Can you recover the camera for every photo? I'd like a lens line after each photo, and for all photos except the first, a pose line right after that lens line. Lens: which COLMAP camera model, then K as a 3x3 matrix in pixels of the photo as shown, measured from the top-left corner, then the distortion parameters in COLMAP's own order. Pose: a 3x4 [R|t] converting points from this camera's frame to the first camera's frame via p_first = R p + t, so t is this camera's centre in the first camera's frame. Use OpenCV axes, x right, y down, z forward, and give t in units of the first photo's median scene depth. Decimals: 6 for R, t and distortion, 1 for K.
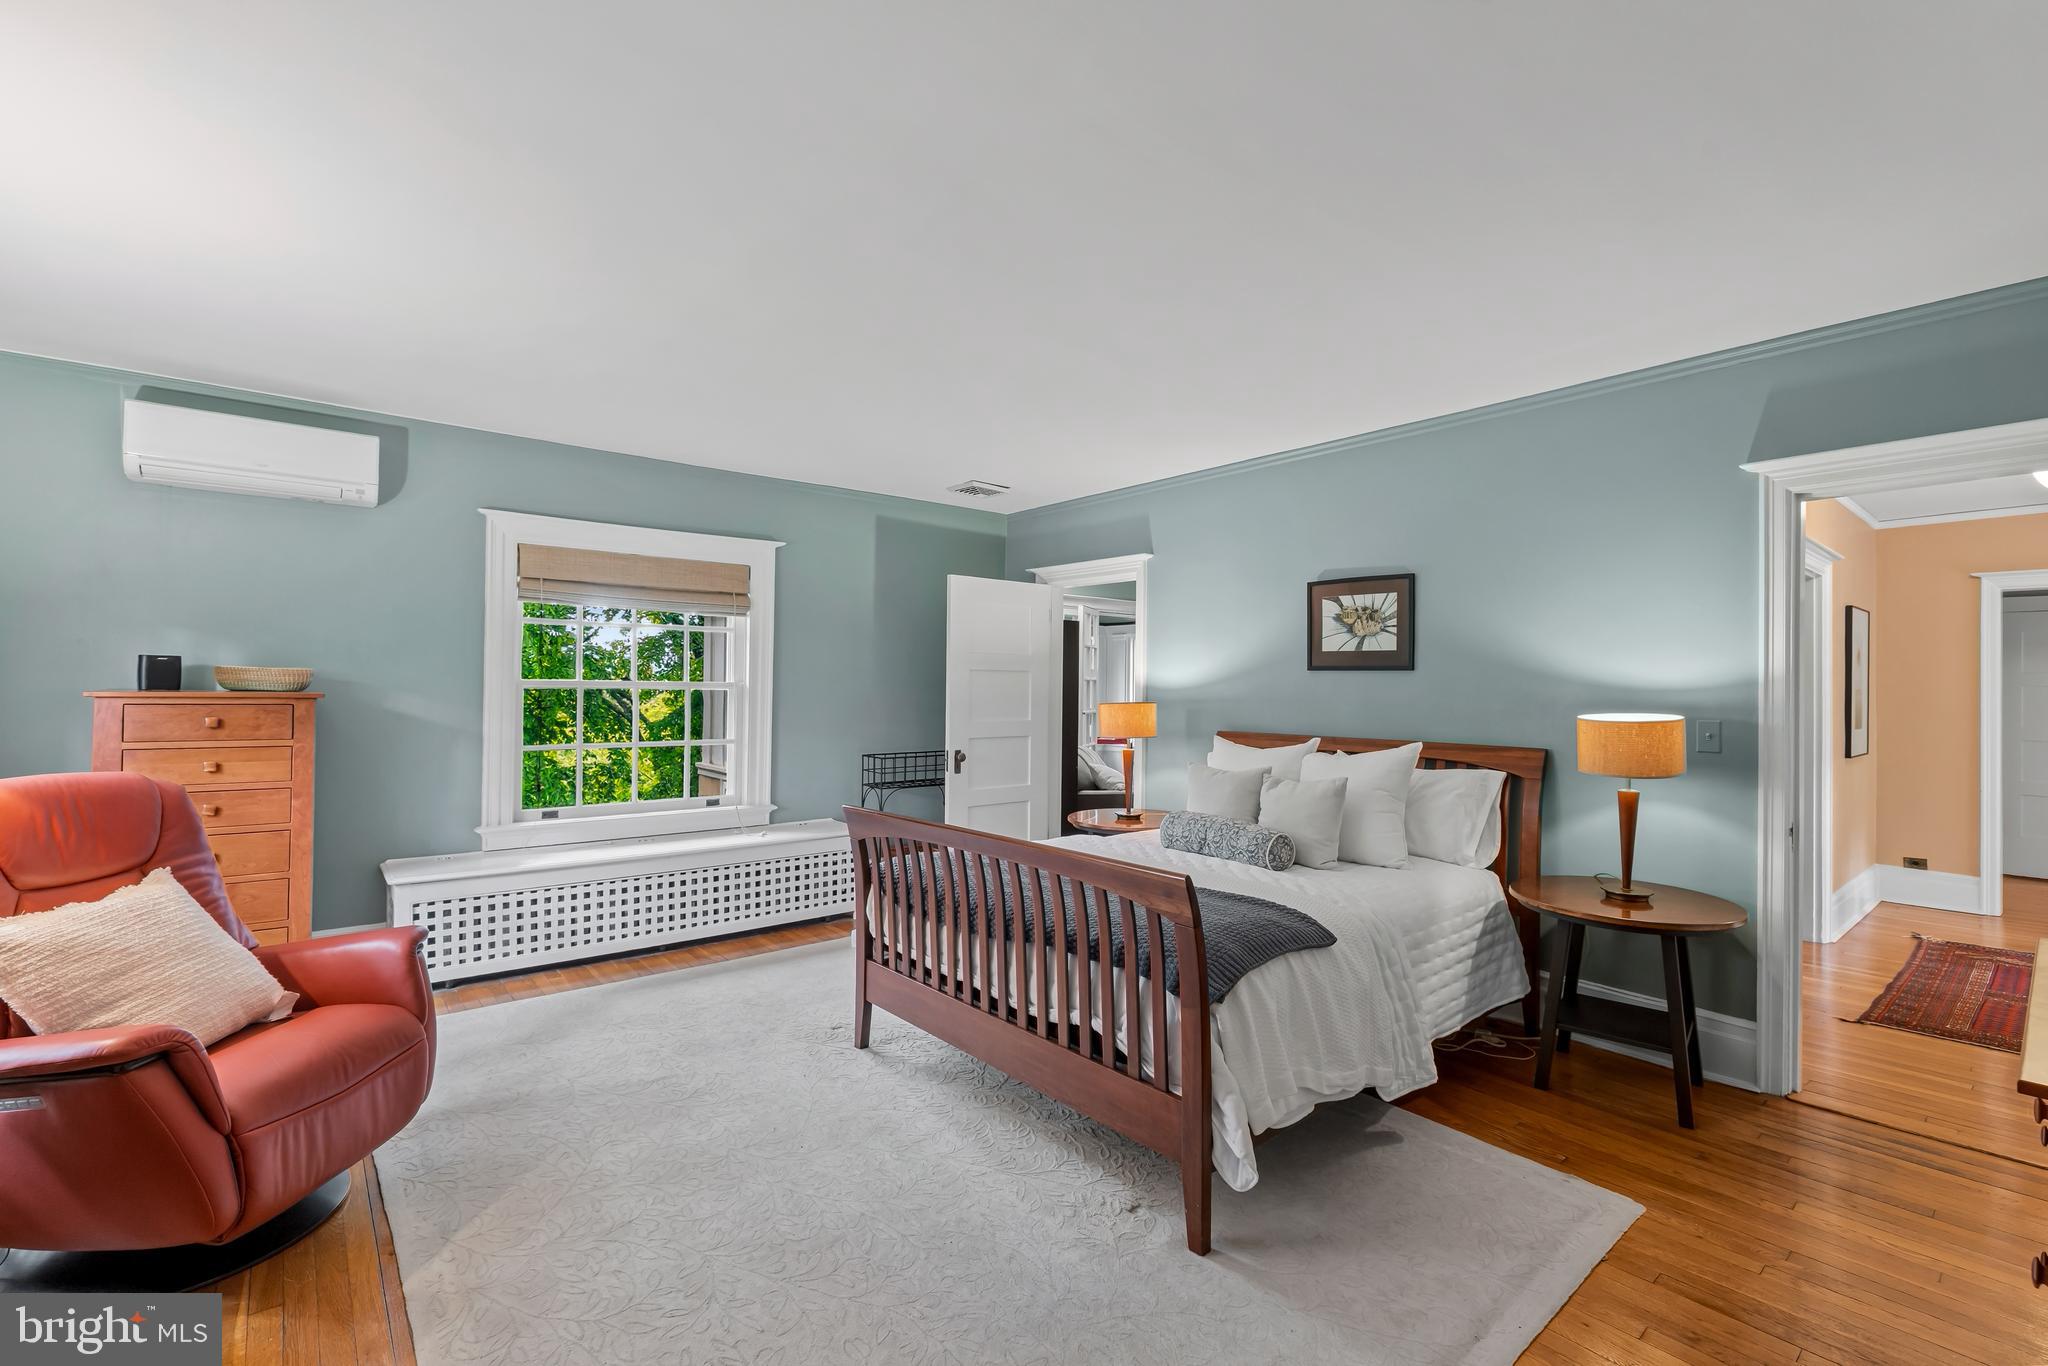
lens RADIAL K [[895.5, 0, 1028.0], [0, 895.5, 682.5], [0, 0, 1]] dist [-0.002314, 0.002156]
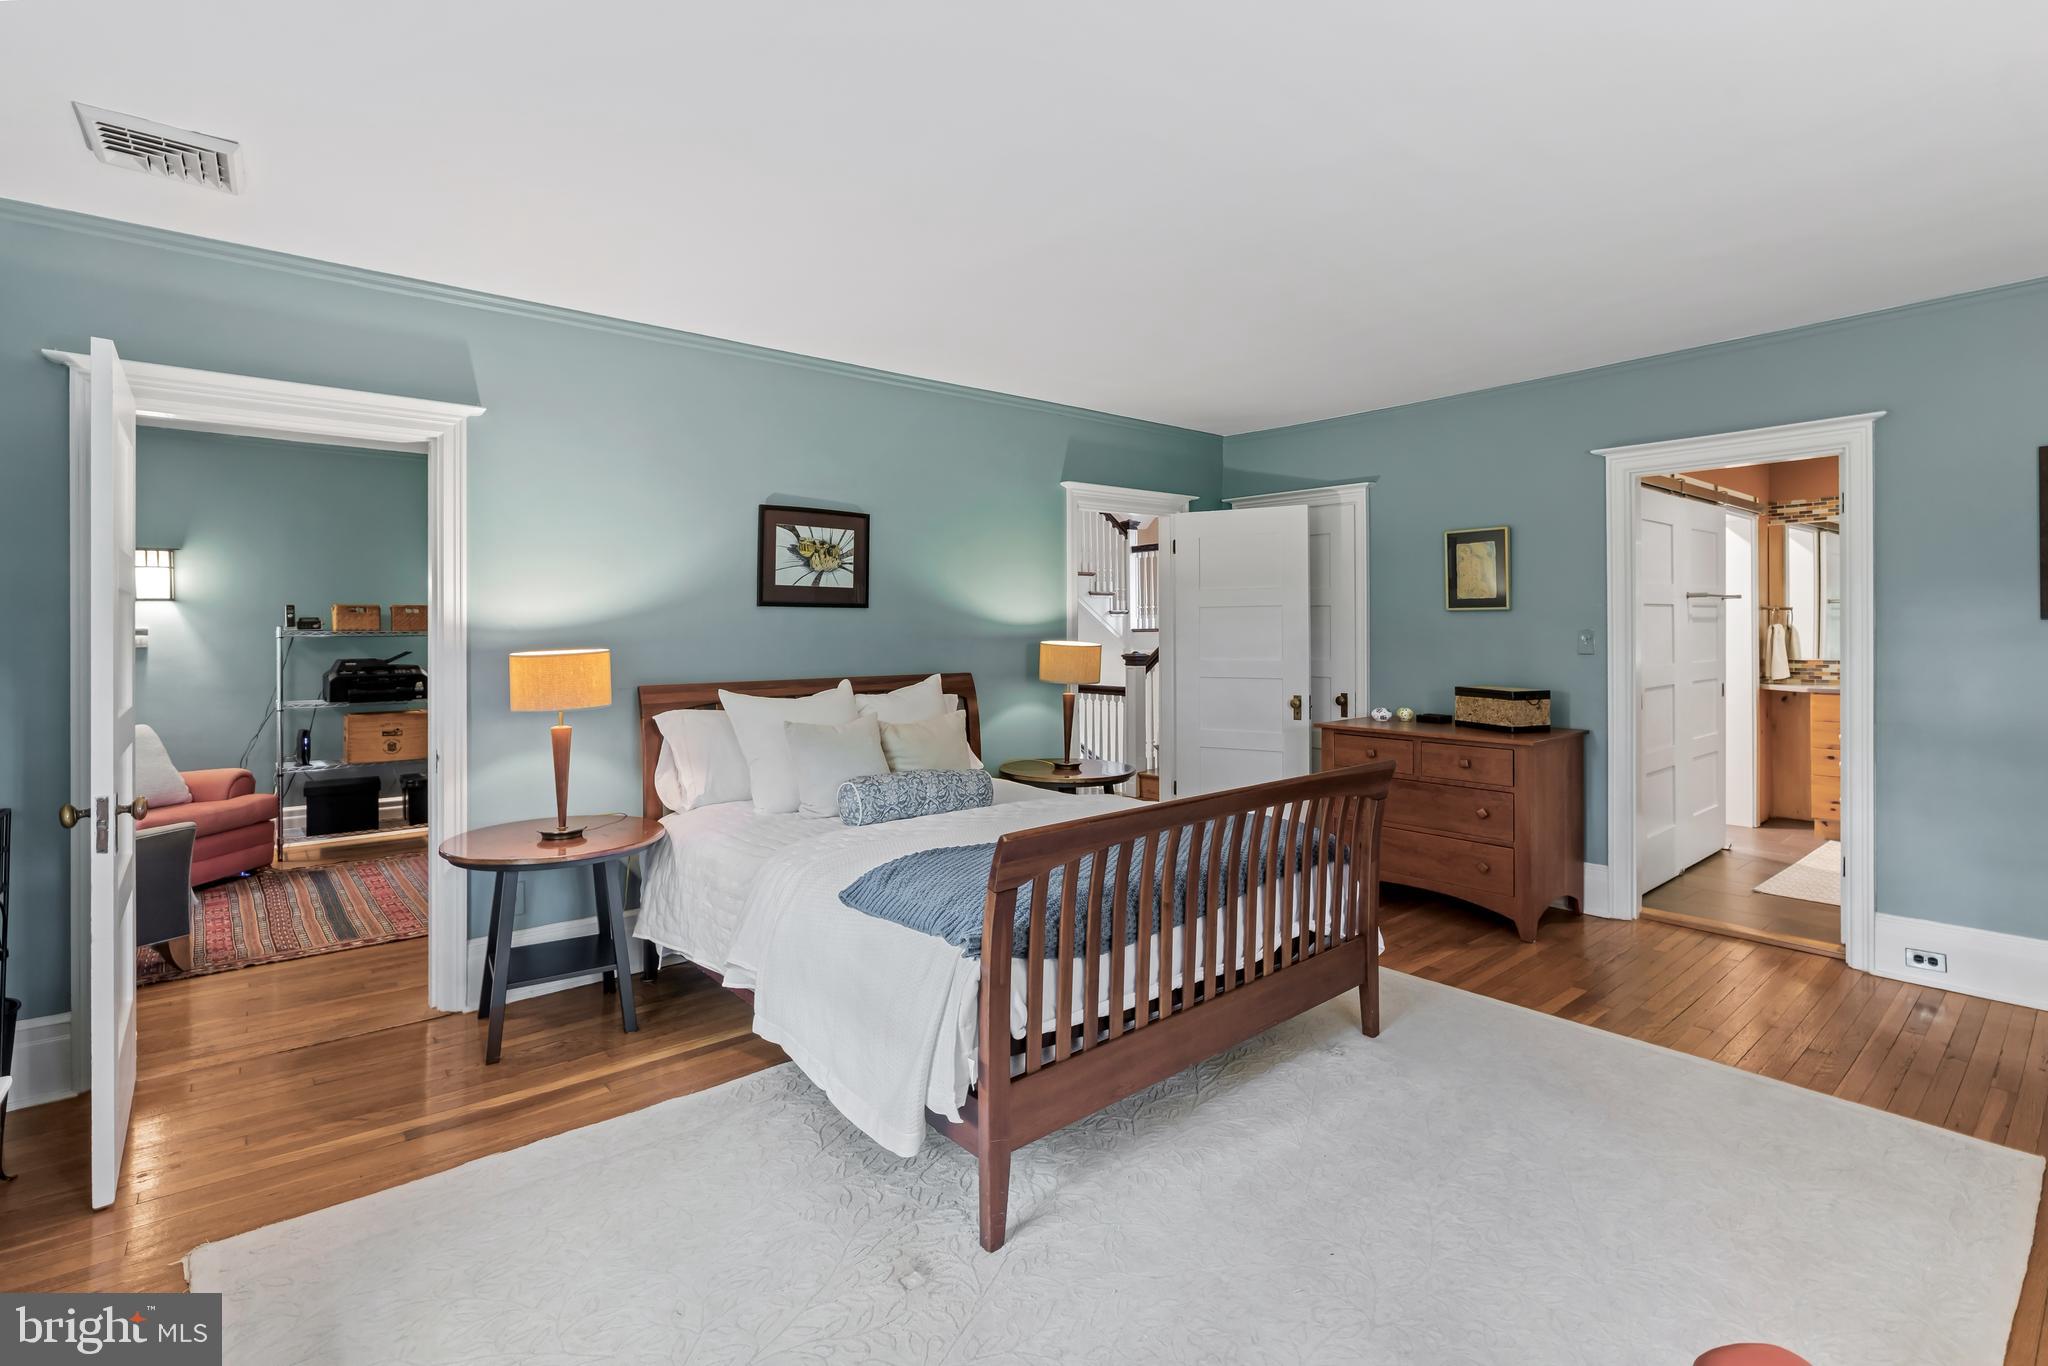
lens RADIAL K [[965.4, 0, 1023.7], [0, 965.4, 625.0], [0, 0, 1]] dist [-0.001384, -0.000075]
pose [[-0.013579, -0.005048, 0.999895, -0.654049], [-0.001890, 0.999986, 0.005023, -0.000281], [-0.999906, -0.001822, -0.013588, 0.797201]]
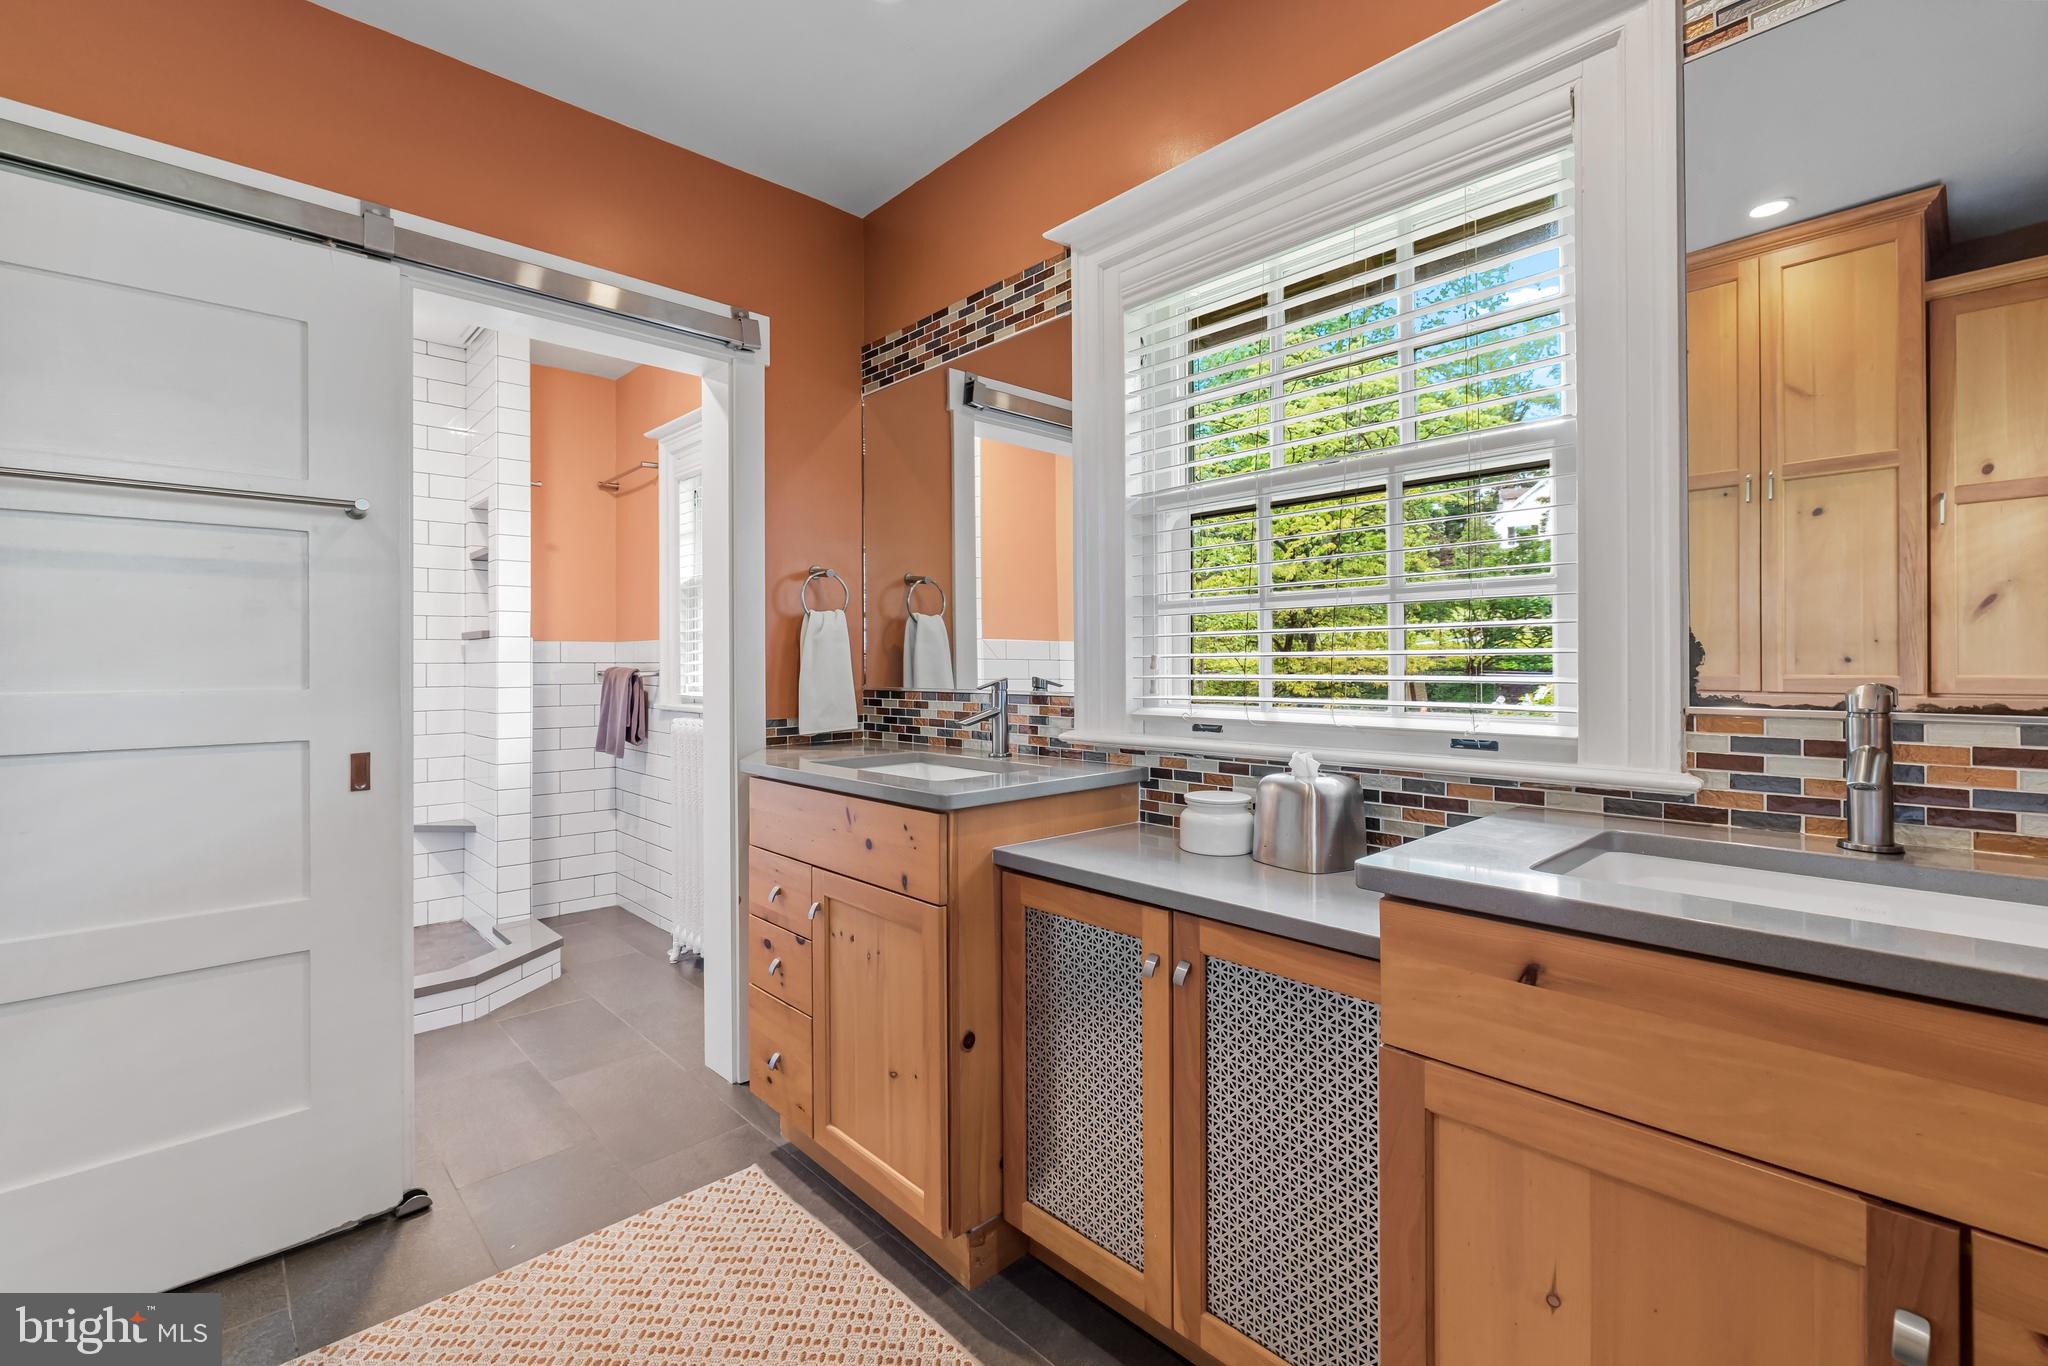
lens RADIAL K [[895.5, 0, 1024.1], [0, 895.5, 658.0], [0, 0, 1]] dist [-0.002314, 0.002156]
pose [[-0.070321, 0.002088, 0.997522, 0.170969], [0.000811, 0.999998, -0.002036, 0.036302], [-0.997524, 0.000665, -0.070322, -0.423544]]
